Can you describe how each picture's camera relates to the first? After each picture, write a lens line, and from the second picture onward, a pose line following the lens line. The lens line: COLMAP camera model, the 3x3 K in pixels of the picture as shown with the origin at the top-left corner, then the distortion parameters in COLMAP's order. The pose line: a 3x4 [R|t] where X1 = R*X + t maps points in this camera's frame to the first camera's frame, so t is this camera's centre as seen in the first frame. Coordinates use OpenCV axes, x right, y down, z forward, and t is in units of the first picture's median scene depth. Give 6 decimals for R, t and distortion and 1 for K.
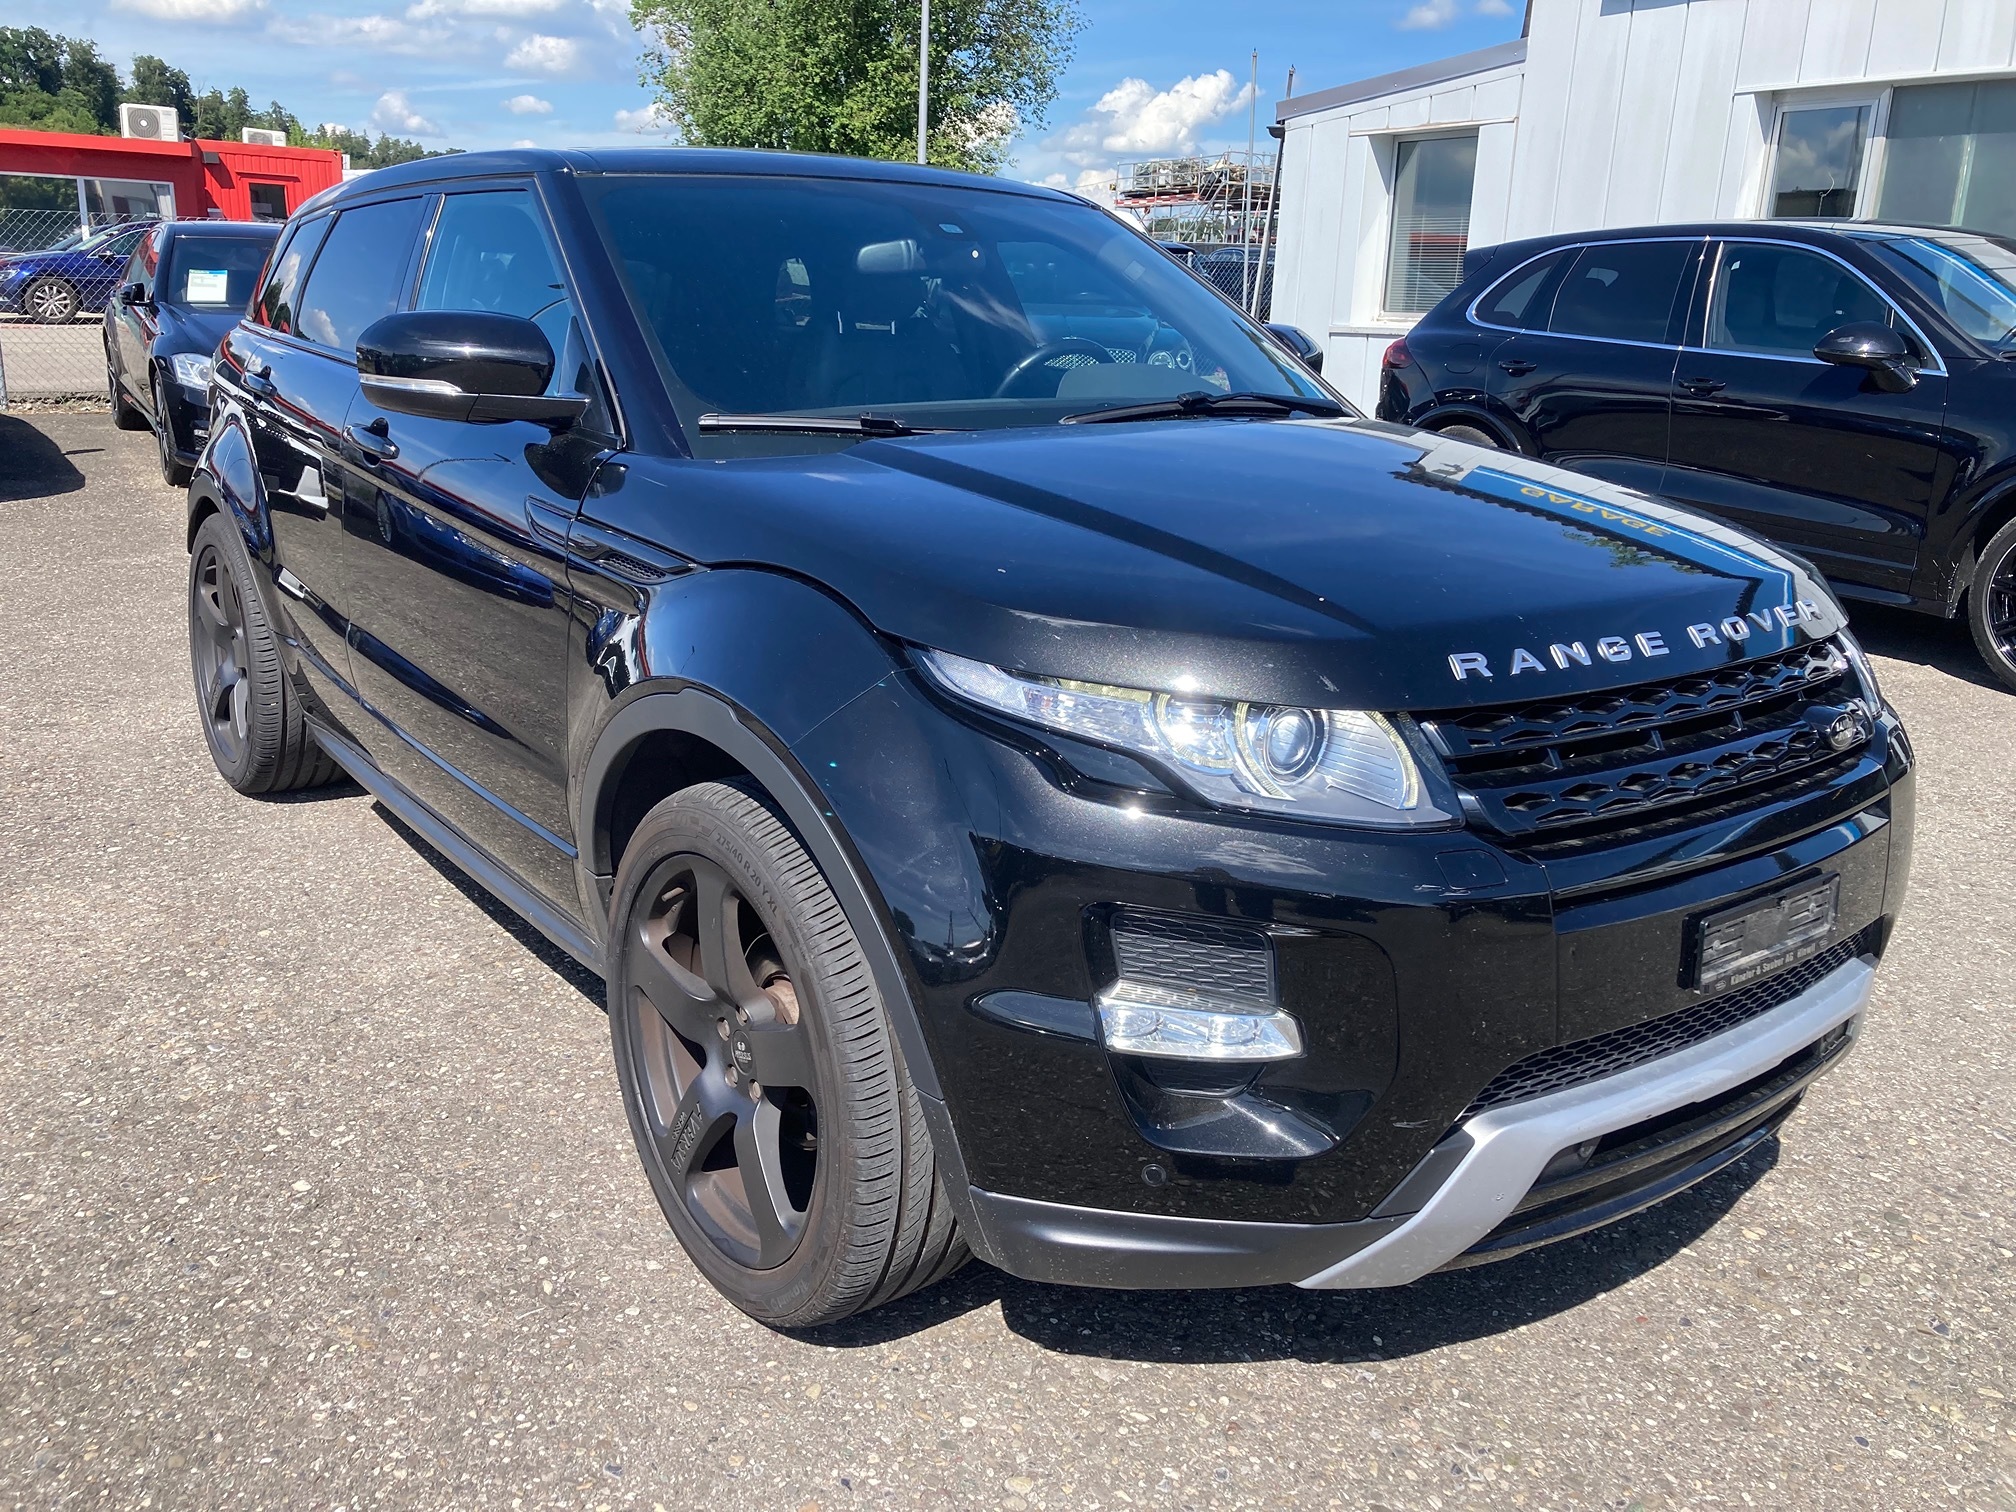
lens RADIAL K [[1650.4, 0, 978.1], [0, 1650.4, 753.5], [0, 0, 1]] dist [0.035665, -0.013458]
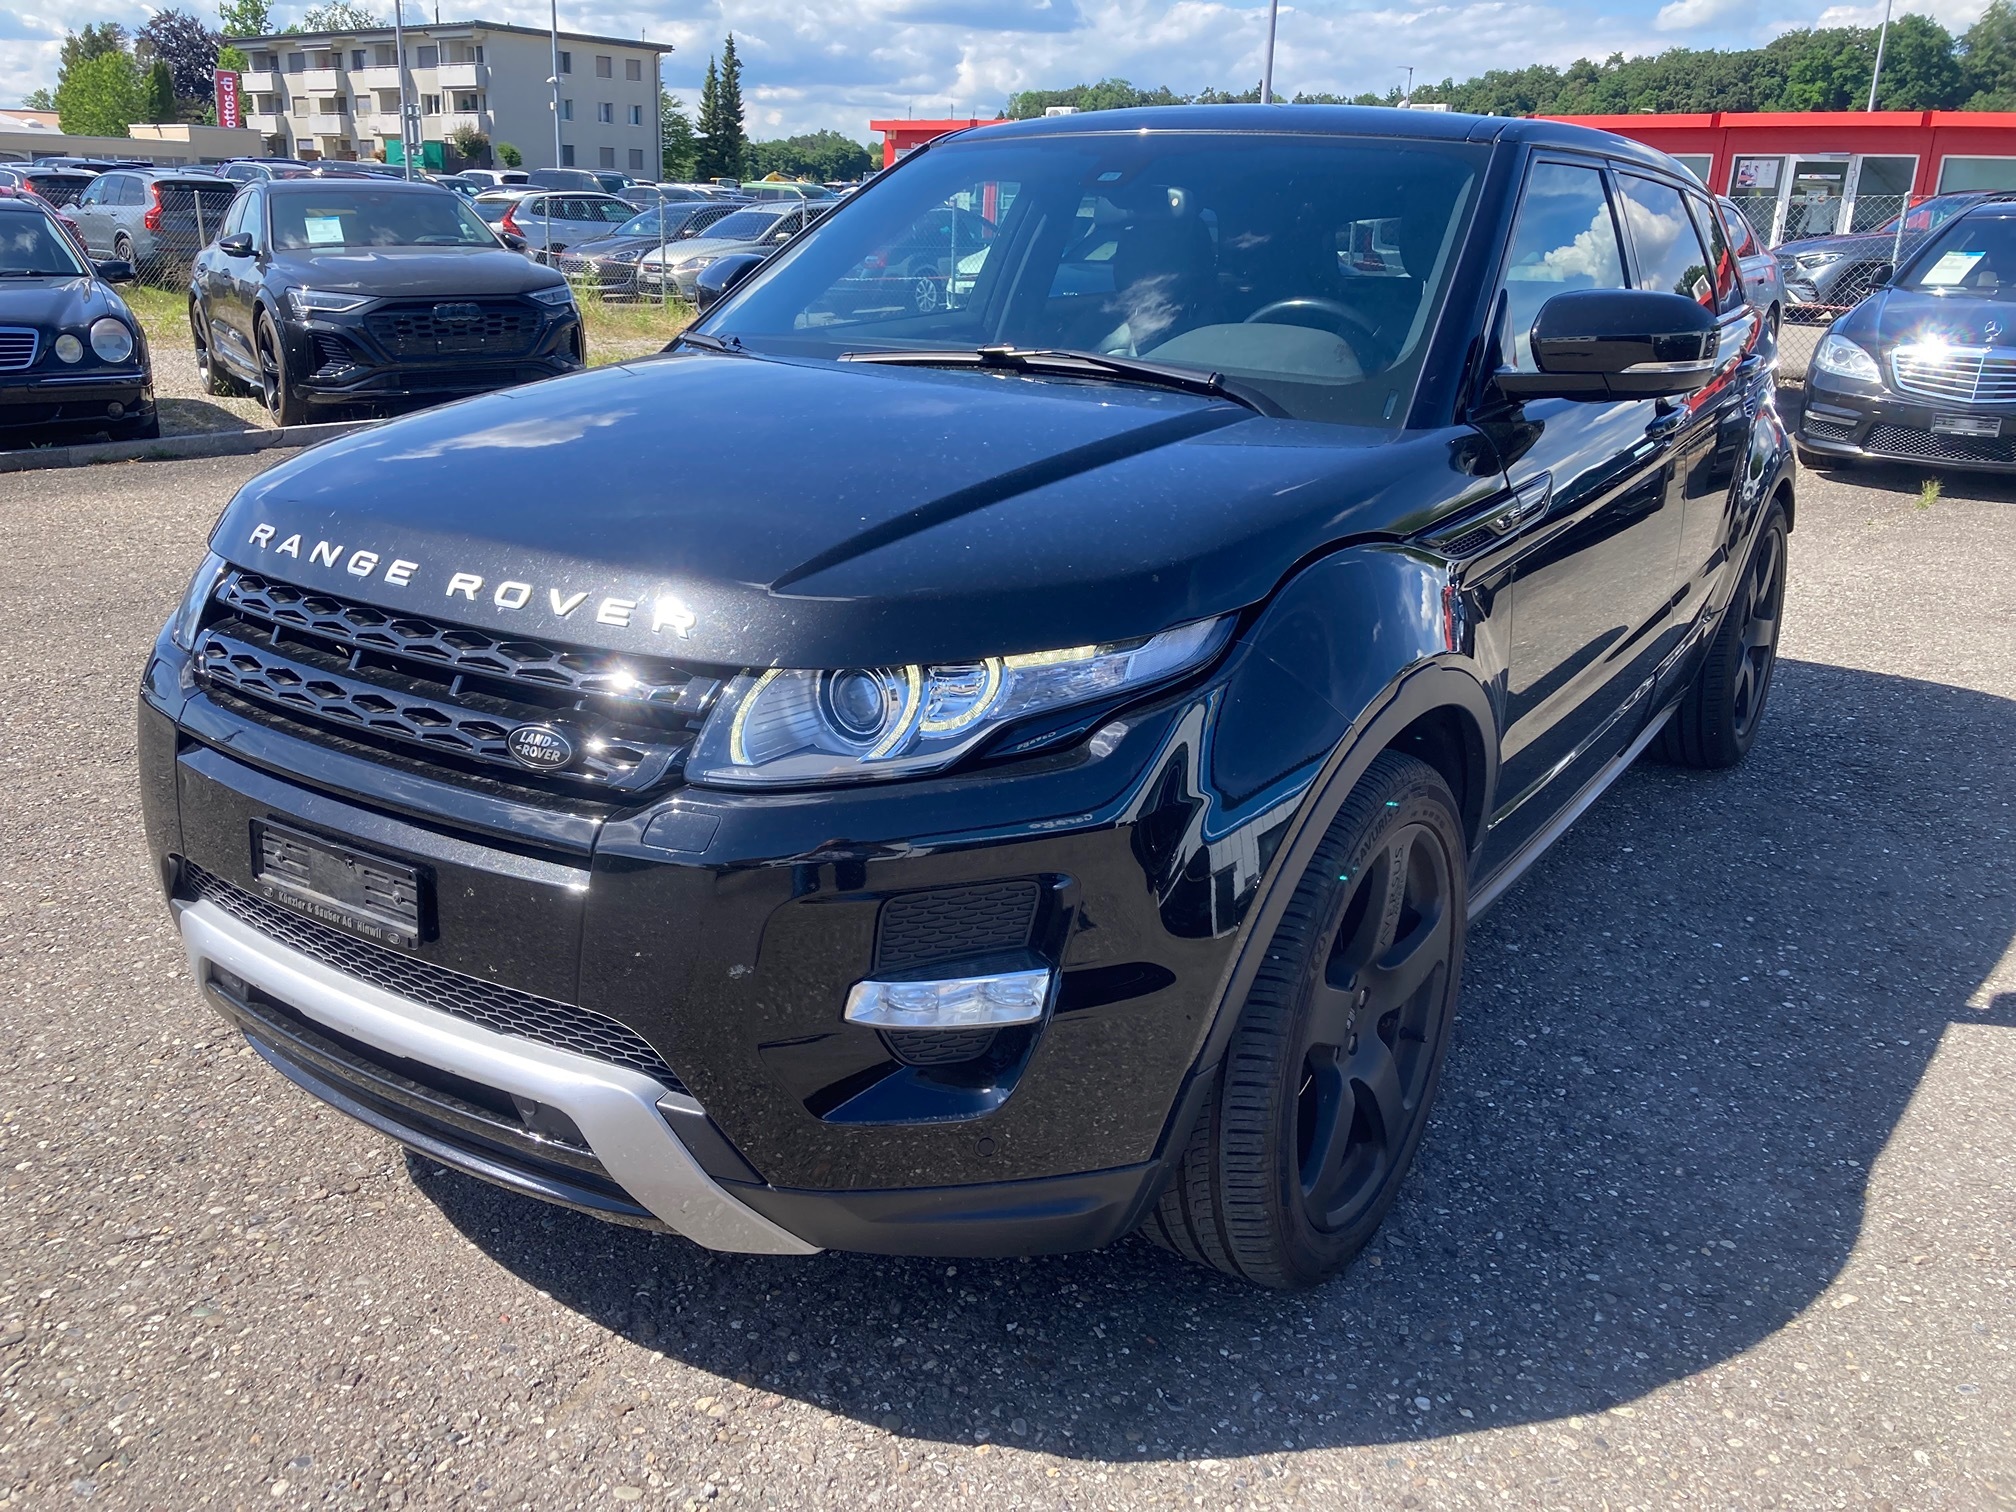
lens RADIAL K [[1650.4, 0, 978.1], [0, 1650.4, 753.5], [0, 0, 1]] dist [0.035665, -0.013458]
pose [[0.344406, 0.287295, -0.893782, 1.235929], [-0.278103, 0.940518, 0.195154, -0.217144], [0.896685, 0.181351, 0.403817, 0.802462]]
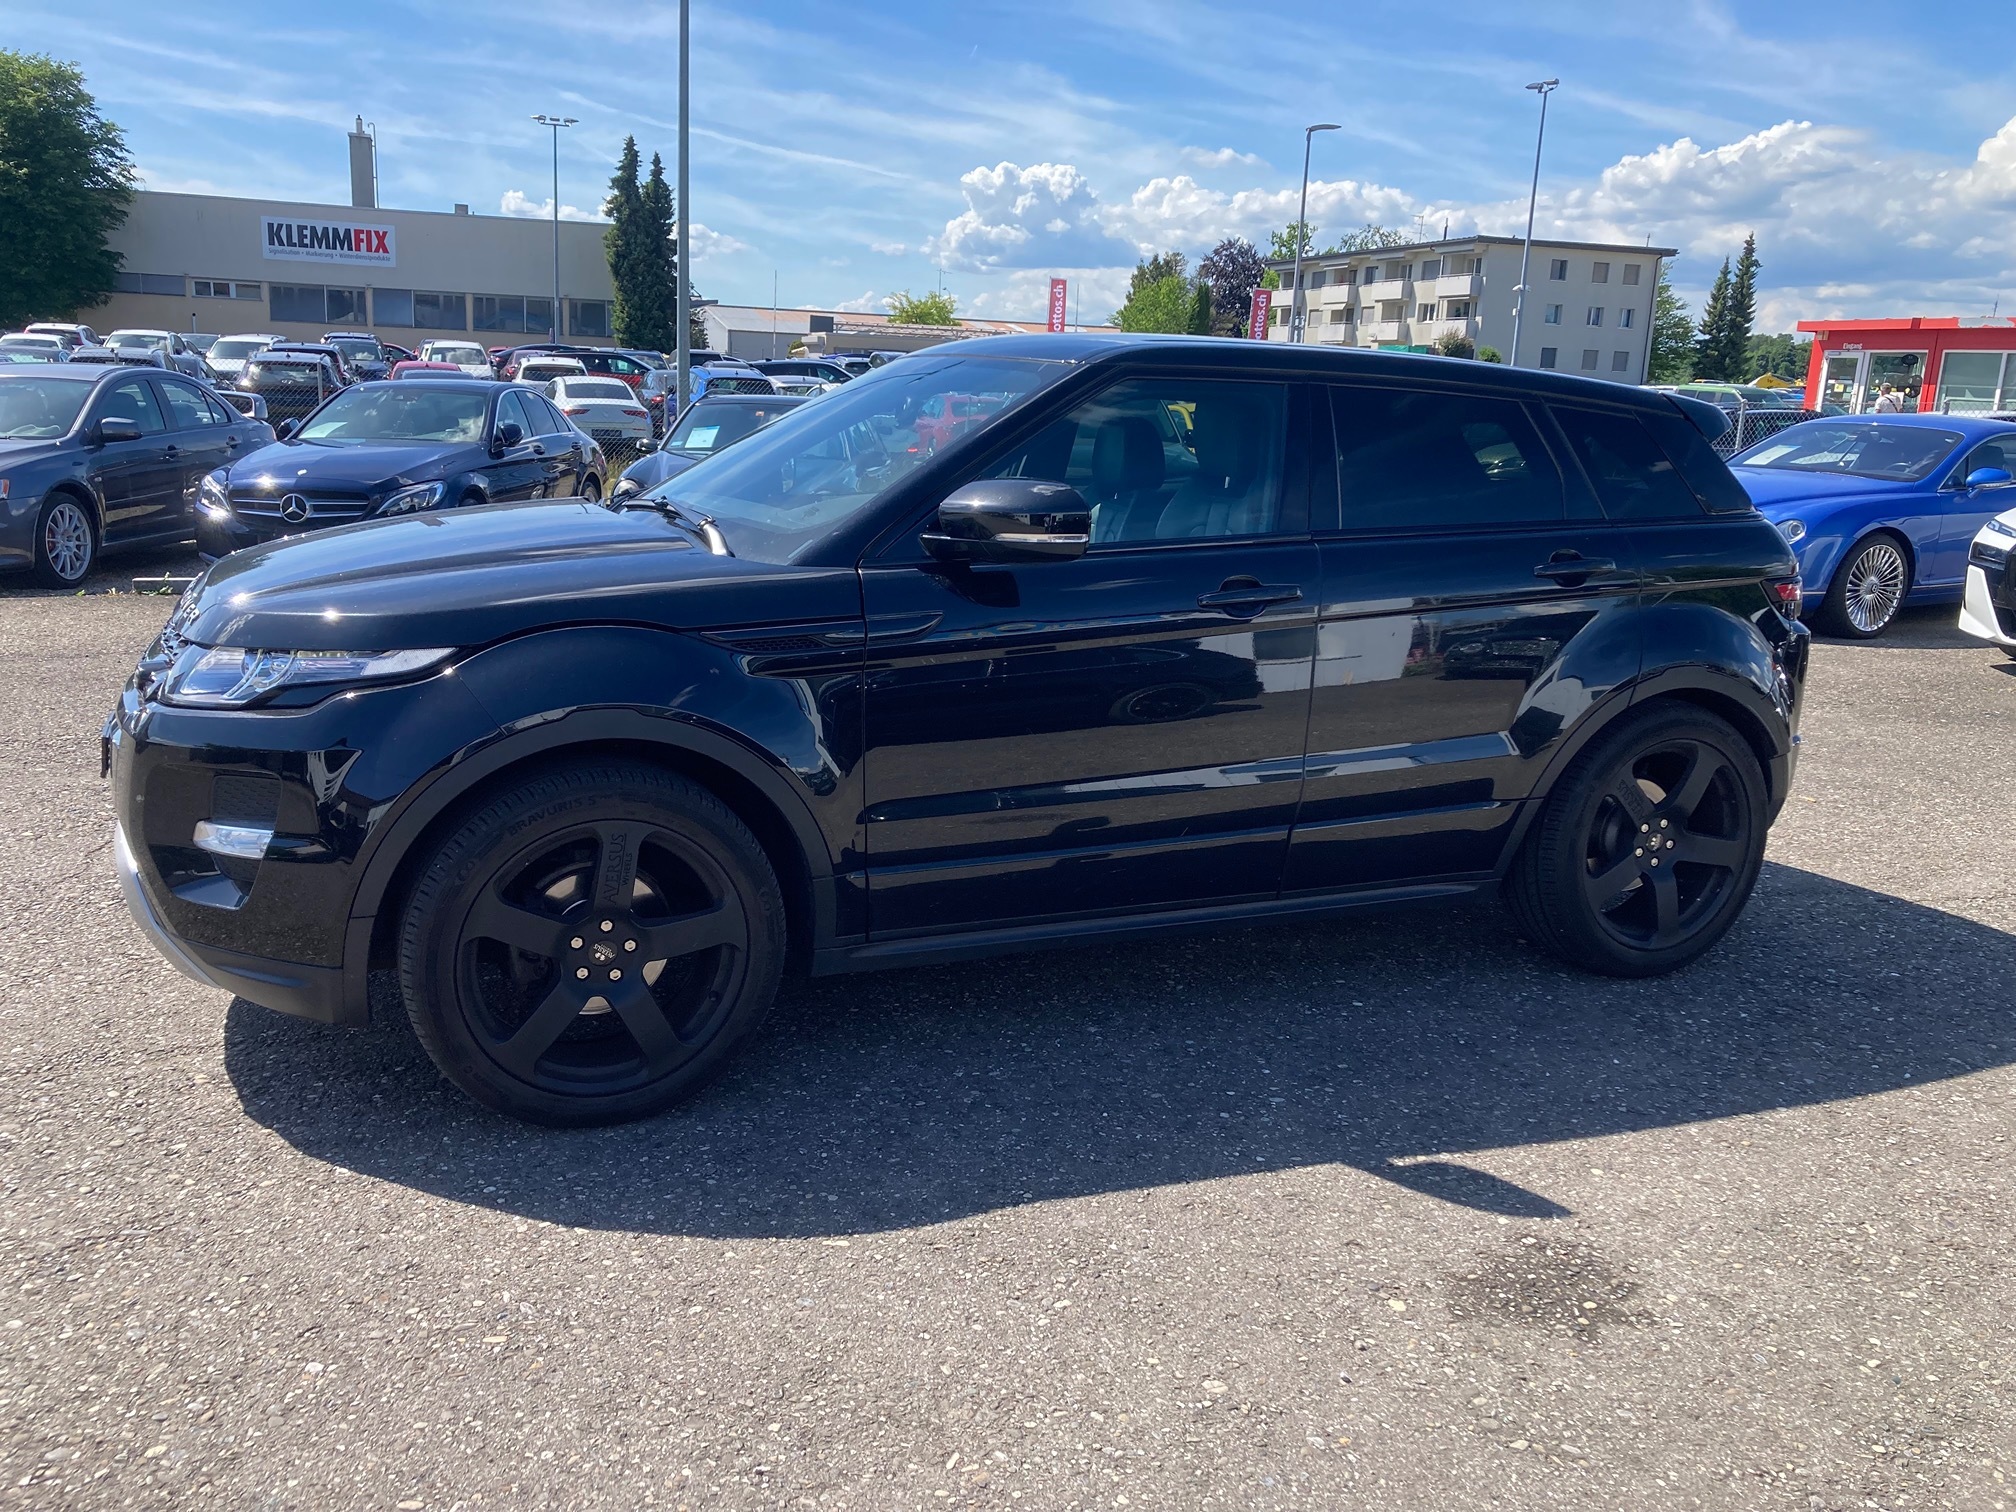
lens RADIAL K [[1650.4, 0, 978.1], [0, 1650.4, 753.5], [0, 0, 1]] dist [0.035665, -0.013458]
pose [[-0.231033, 0.194306, -0.953346, 1.708860], [-0.307283, 0.915131, 0.260984, -0.553468], [0.923147, 0.353243, -0.151719, 1.846456]]
